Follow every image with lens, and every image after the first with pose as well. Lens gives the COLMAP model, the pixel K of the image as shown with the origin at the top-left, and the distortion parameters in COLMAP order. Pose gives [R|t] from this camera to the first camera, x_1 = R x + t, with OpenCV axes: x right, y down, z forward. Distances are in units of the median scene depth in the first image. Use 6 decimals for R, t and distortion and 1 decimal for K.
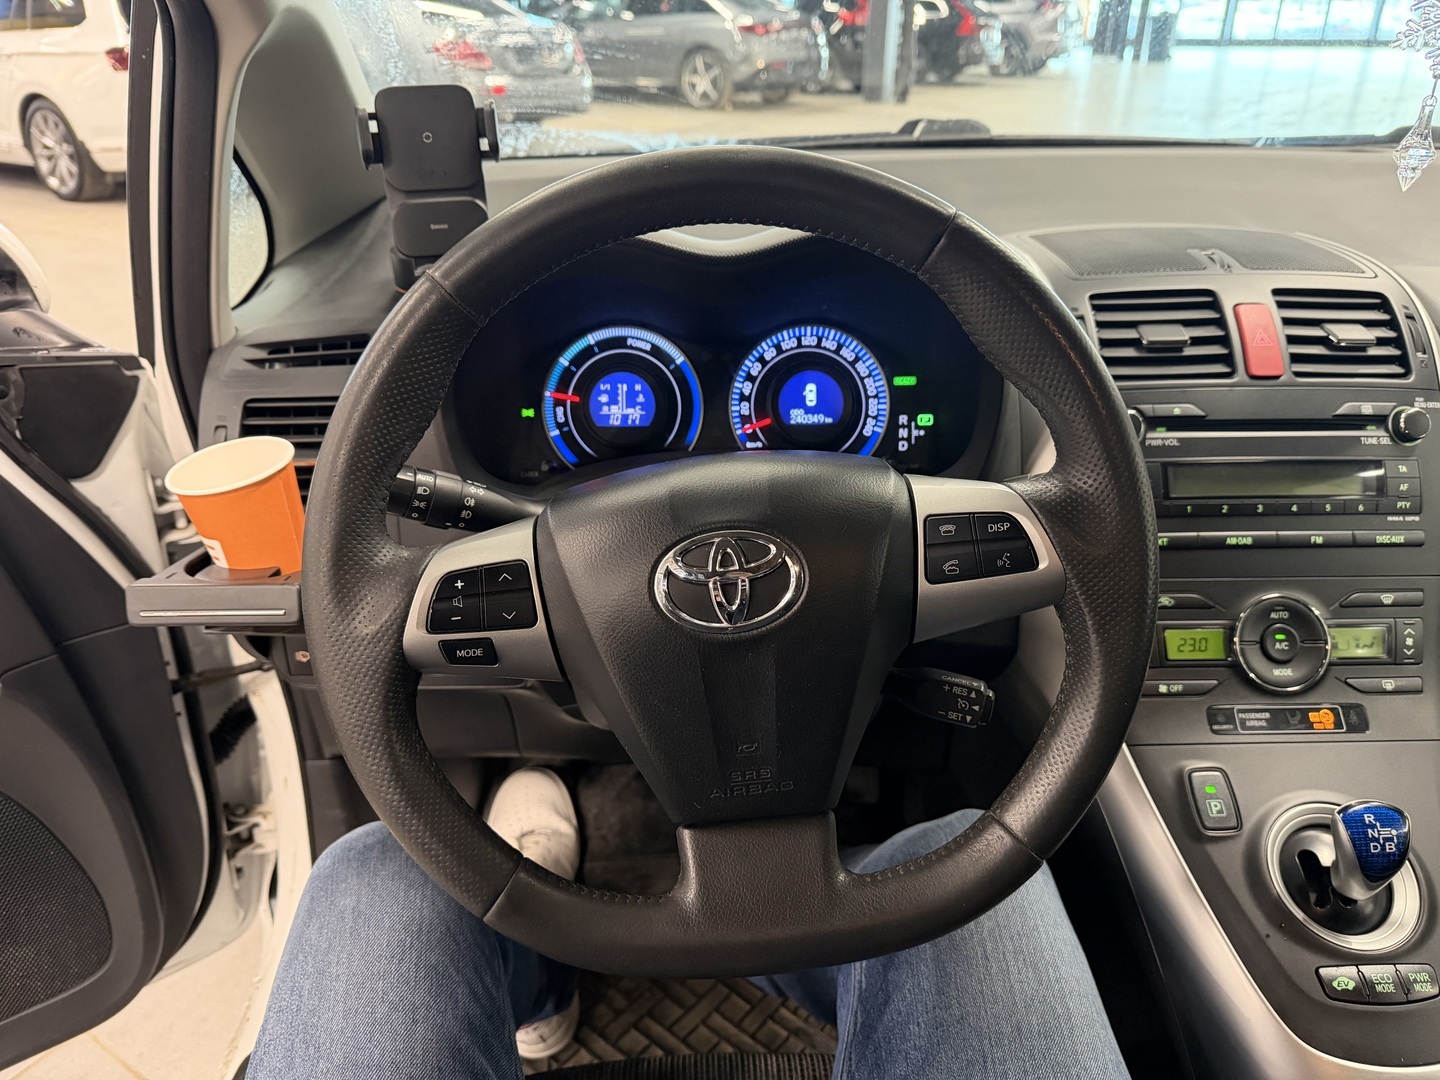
lens RADIAL K [[1015.1, 0, 720.0], [0, 1015.1, 540.0], [0, 0, 1]] dist [-0.026482, 0.001320]
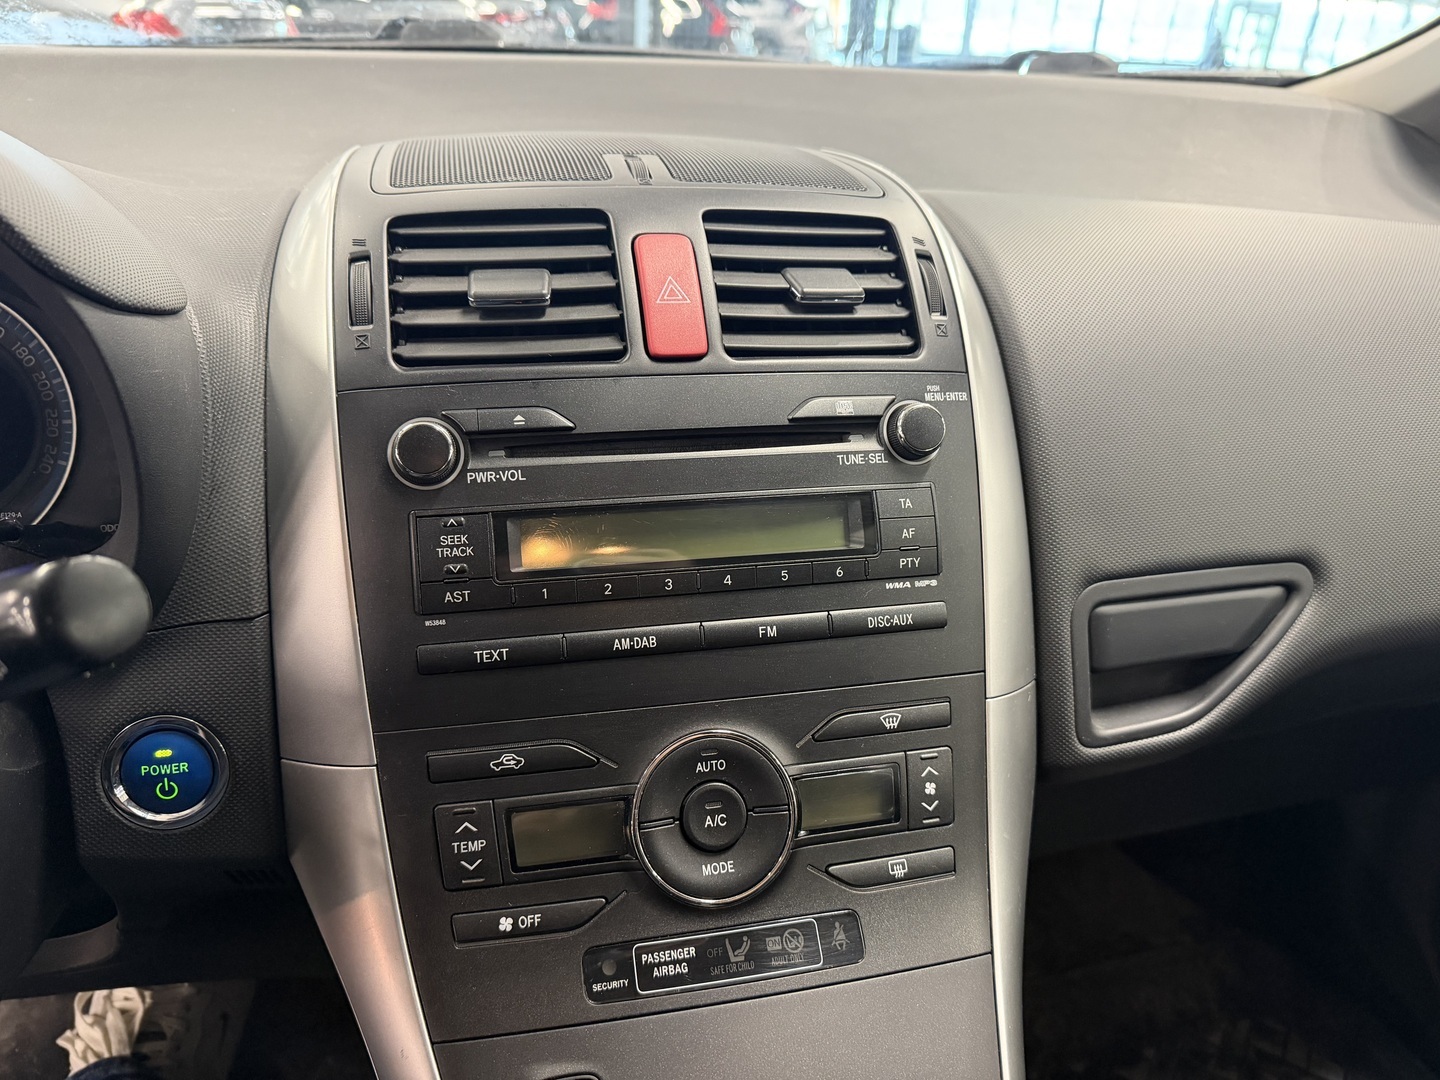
lens RADIAL K [[1016.4, 0, 720.0], [0, 1016.4, 540.0], [0, 0, 1]] dist [0.128346, -0.316350]
pose [[0.975654, -0.053009, 0.212812, 0.437328], [0.053958, 0.998542, 0.001351, -0.055457], [-0.212573, 0.010165, 0.977092, 0.417855]]
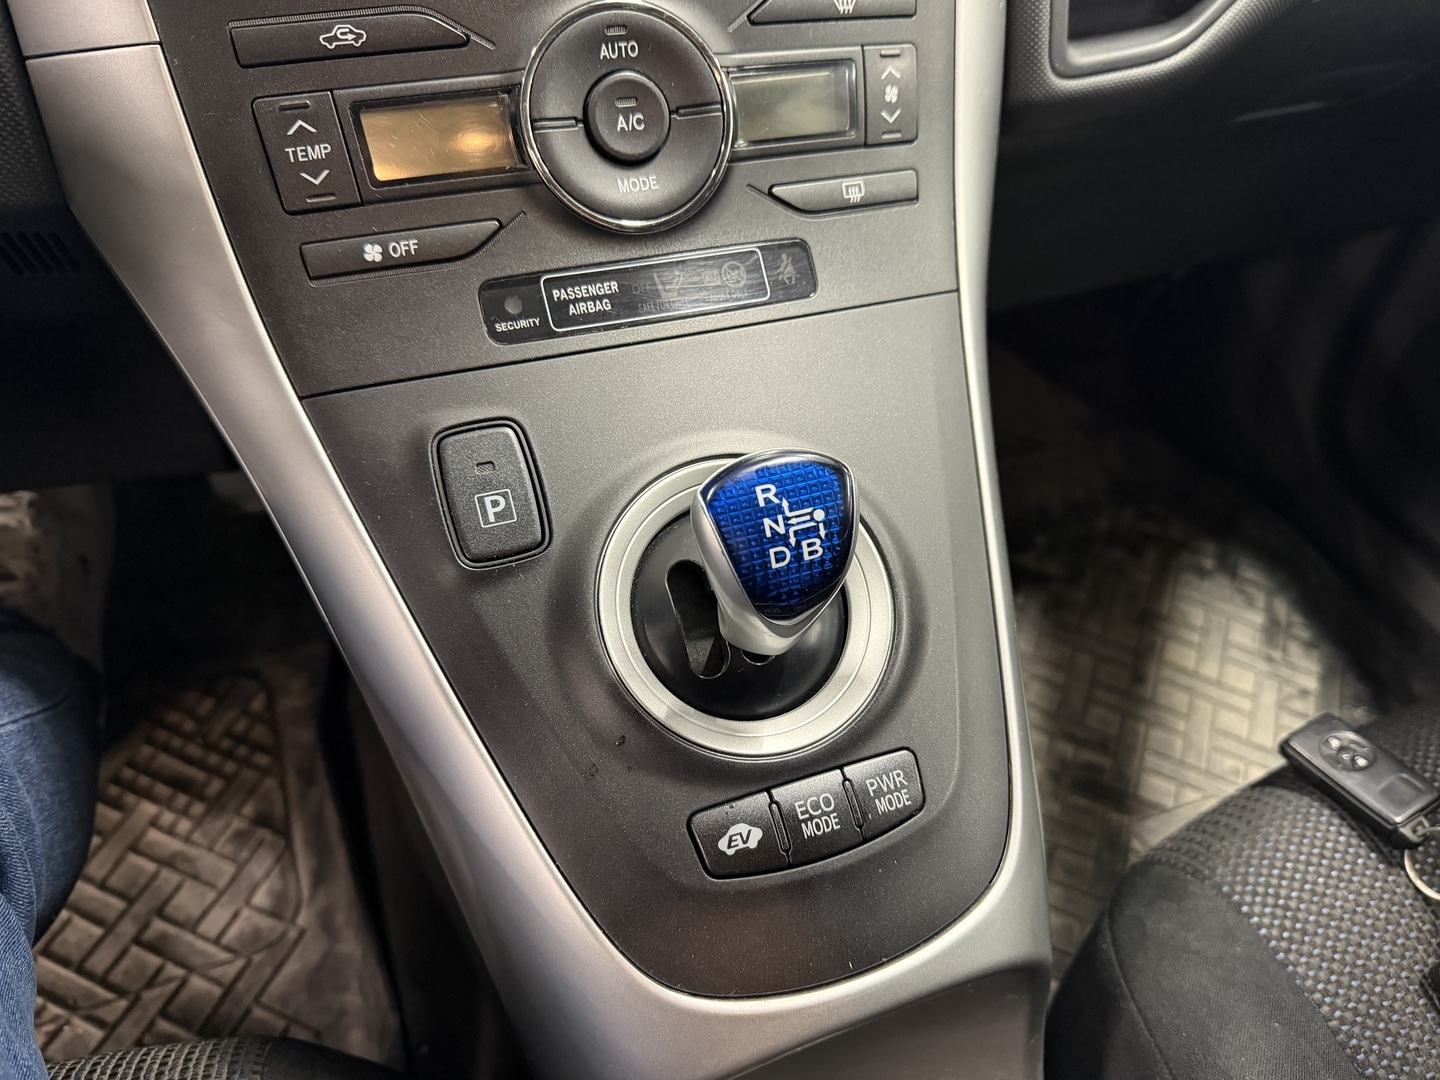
lens RADIAL K [[1016.4, 0, 720.0], [0, 1016.4, 540.0], [0, 0, 1]] dist [0.128346, -0.316350]
pose [[0.936983, -0.200969, 0.285786, 0.420468], [0.090647, 0.929823, 0.356667, 0.115970], [-0.337410, -0.308286, 0.889446, 0.513091]]
